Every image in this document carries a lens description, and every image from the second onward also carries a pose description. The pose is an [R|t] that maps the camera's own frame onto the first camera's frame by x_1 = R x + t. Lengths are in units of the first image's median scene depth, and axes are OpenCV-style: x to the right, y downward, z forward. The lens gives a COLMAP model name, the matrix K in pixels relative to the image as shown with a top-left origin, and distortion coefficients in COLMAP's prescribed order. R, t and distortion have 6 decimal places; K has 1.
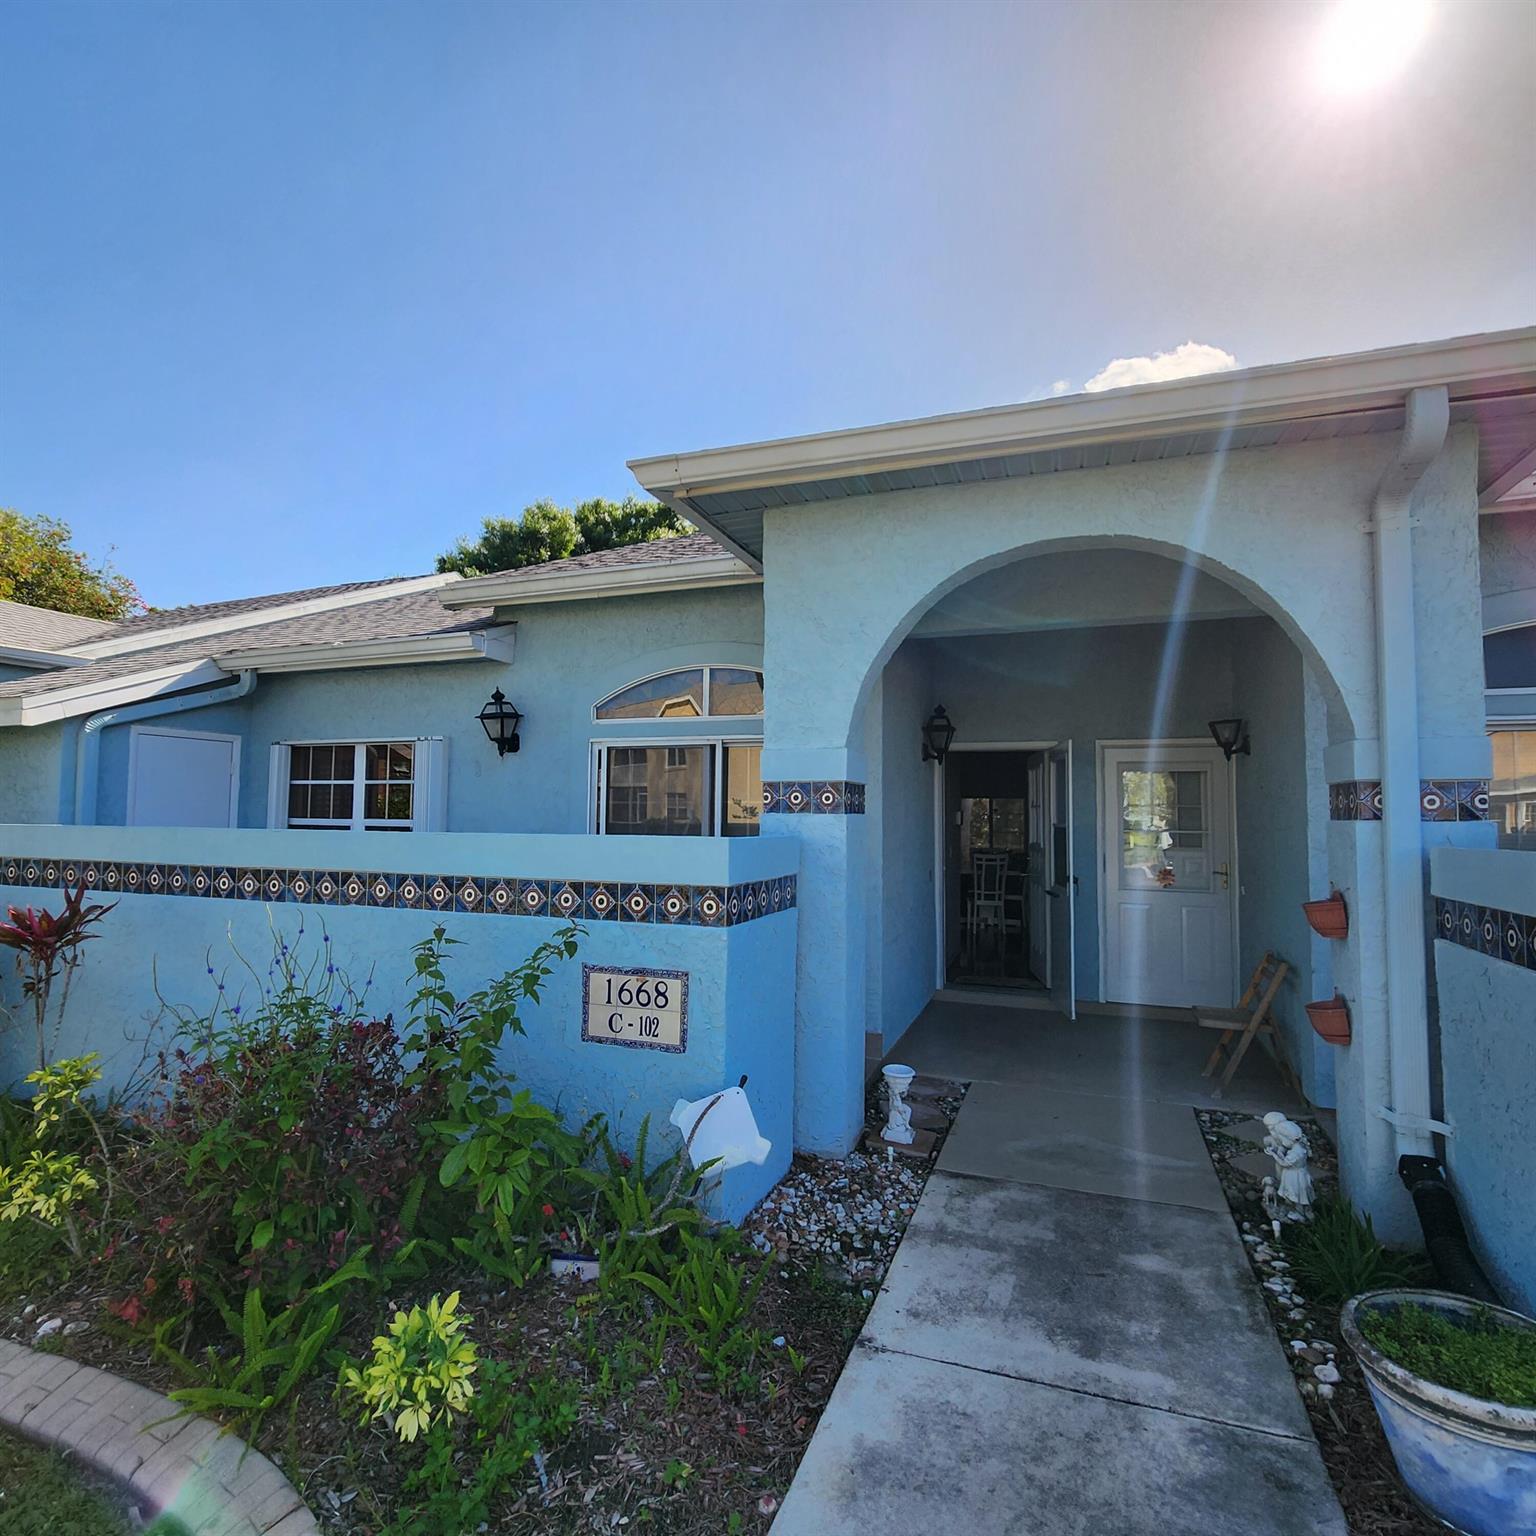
lens RADIAL K [[838.6, 0, 768.0], [0, 838.6, 773.7], [0, 0, 1]] dist [-0.000917, -0.000023]
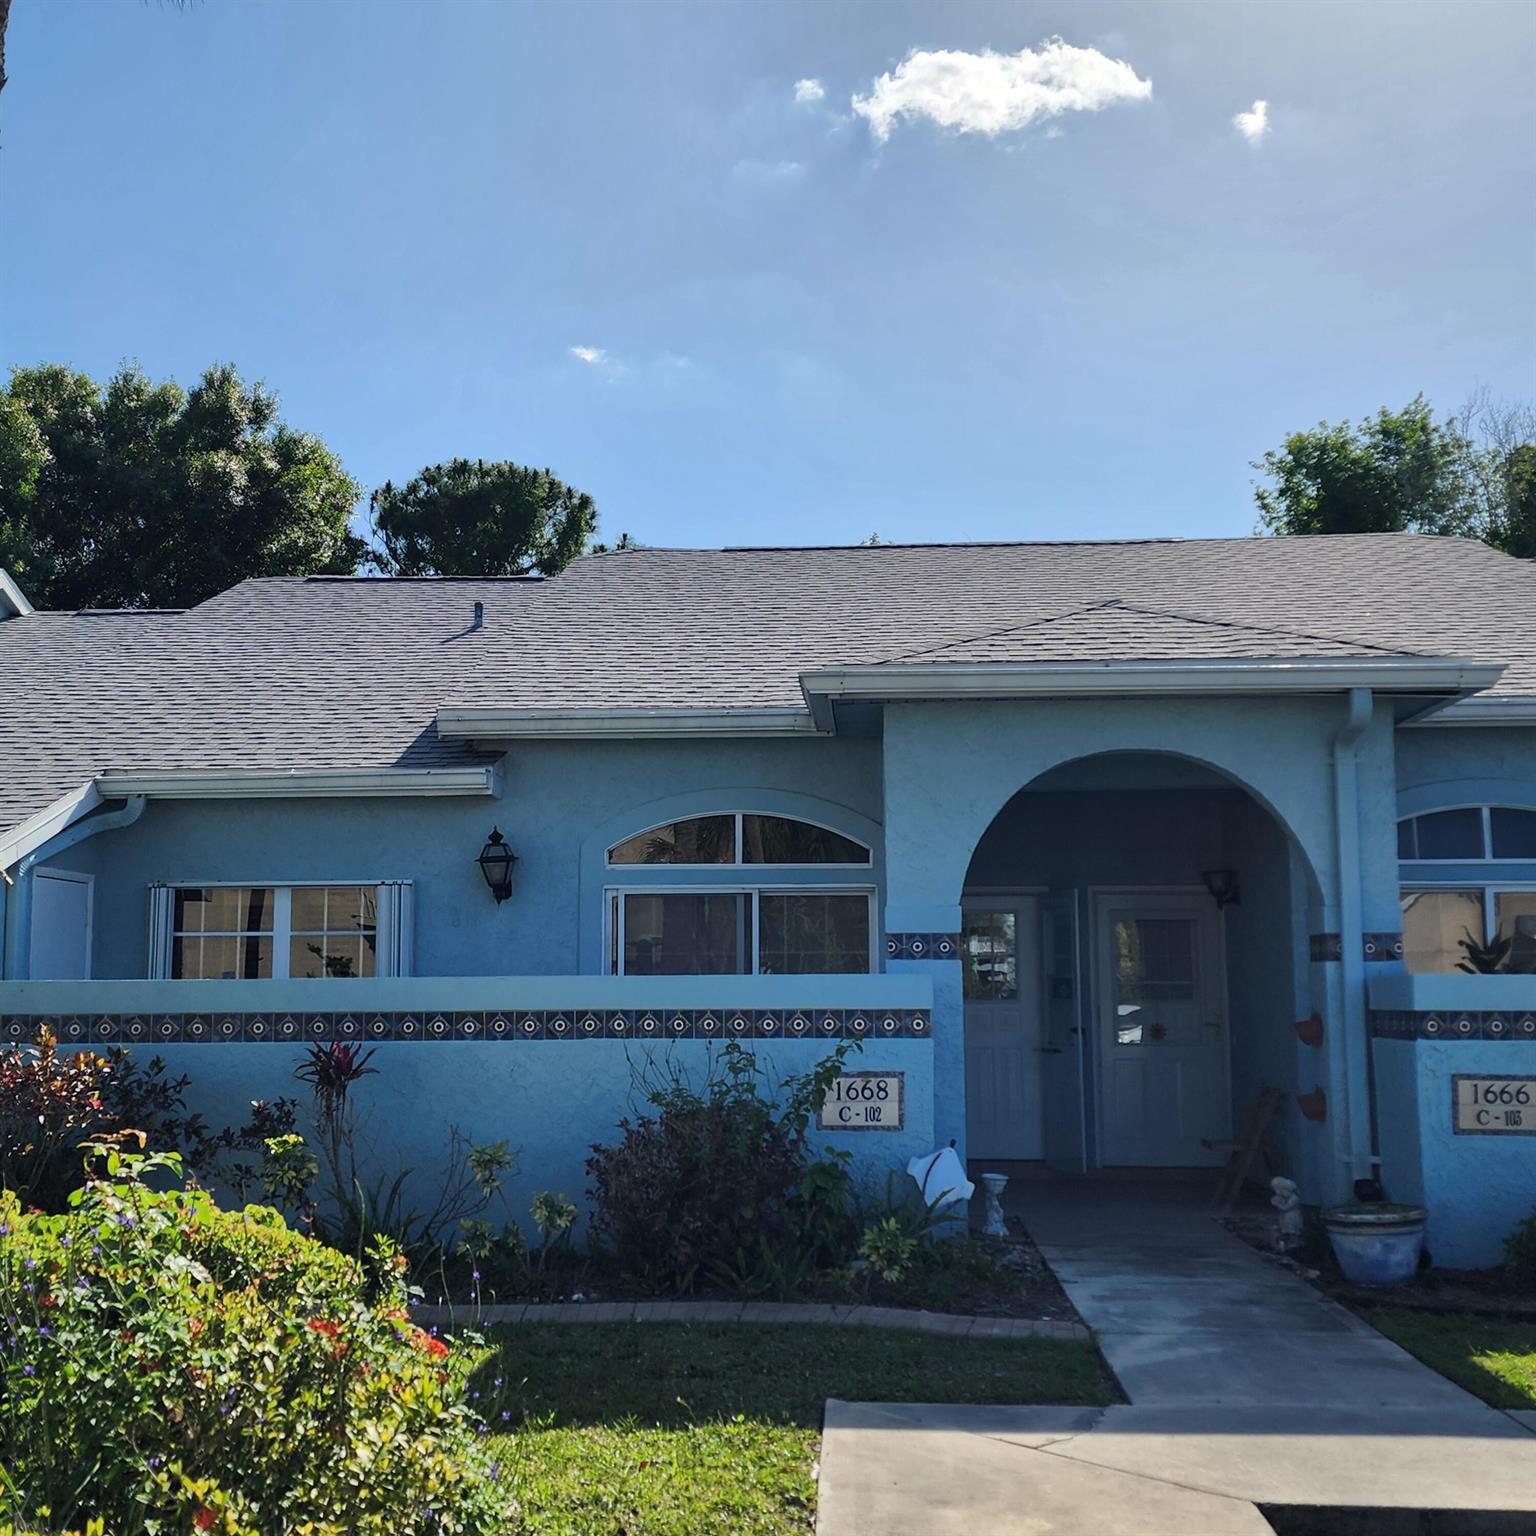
lens RADIAL K [[1683.4, 0, 767.8], [0, 1683.4, 820.4], [0, 0, 1]] dist [0.156968, -0.378818]
pose [[0.960965, 0.016125, 0.276200, -1.013174], [-0.001986, 0.998676, -0.051394, -0.032714], [-0.276663, 0.048840, 0.959725, -1.528748]]
